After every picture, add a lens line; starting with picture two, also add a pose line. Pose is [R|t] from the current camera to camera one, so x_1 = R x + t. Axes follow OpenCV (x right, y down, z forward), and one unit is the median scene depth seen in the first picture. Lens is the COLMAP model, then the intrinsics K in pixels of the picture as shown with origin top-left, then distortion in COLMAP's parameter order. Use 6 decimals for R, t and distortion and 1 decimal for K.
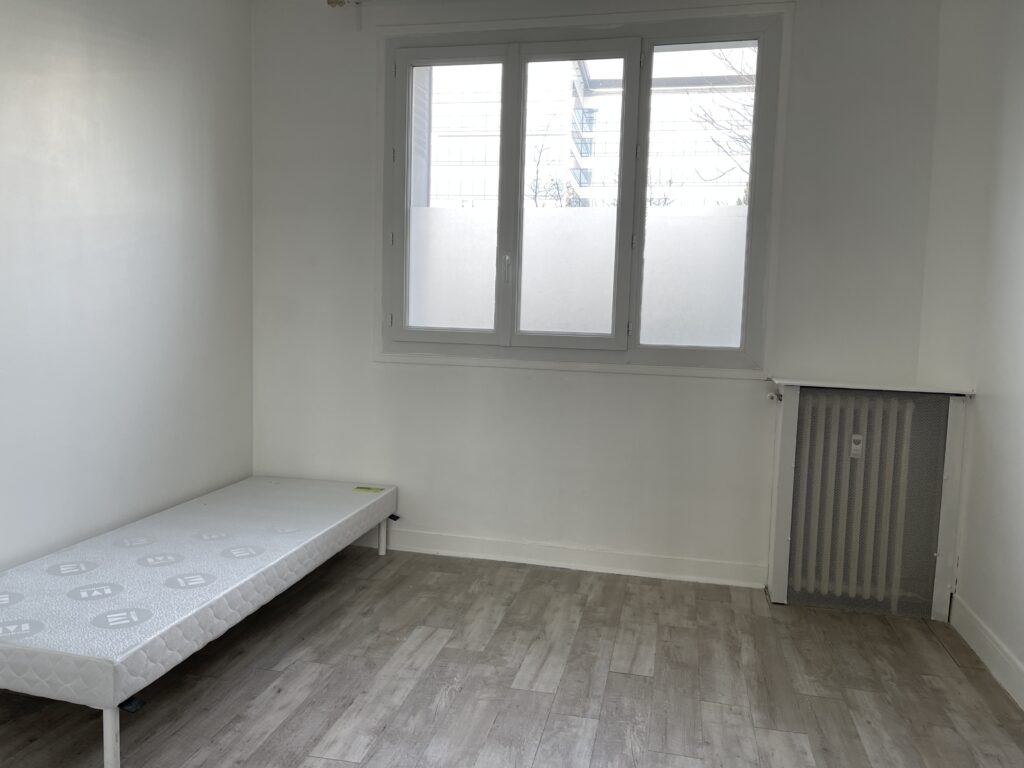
lens RADIAL K [[777.9, 0, 513.2], [0, 777.9, 375.8], [0, 0, 1]] dist [0.066016, -0.086603]
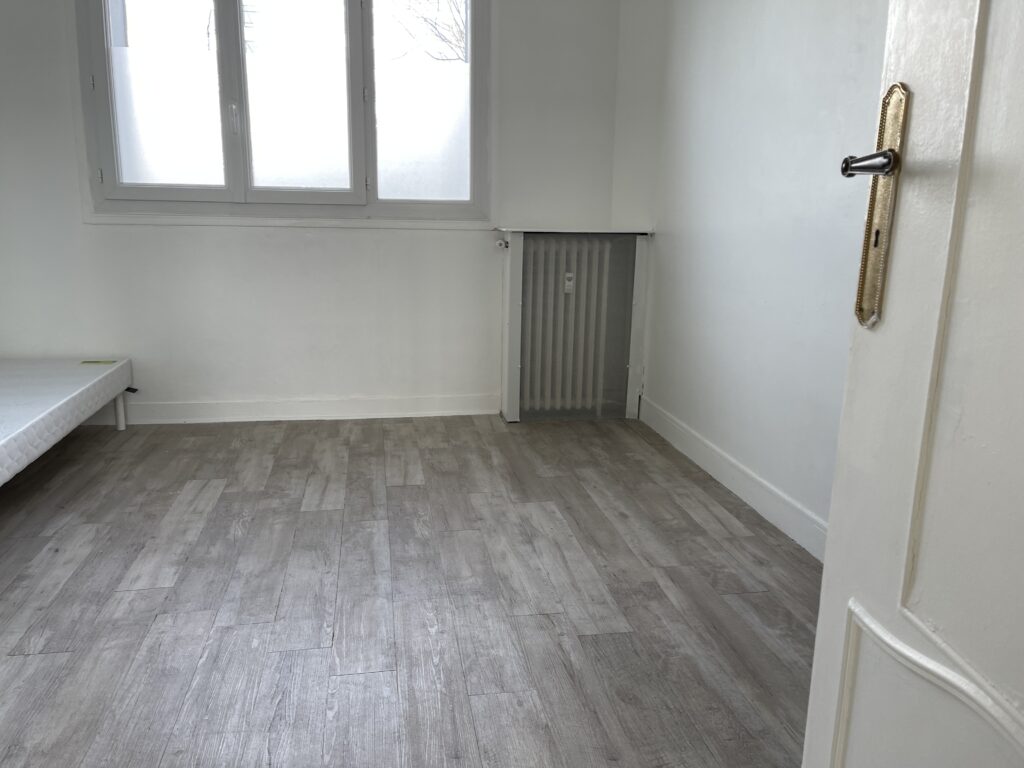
lens RADIAL K [[777.9, 0, 513.1], [0, 777.9, 385.6], [0, 0, 1]] dist [0.066016, -0.086603]
pose [[0.922038, -0.099182, 0.374178, -0.102338], [0.044846, 0.987479, 0.151240, 0.065339], [-0.384493, -0.122668, 0.914941, -0.067137]]
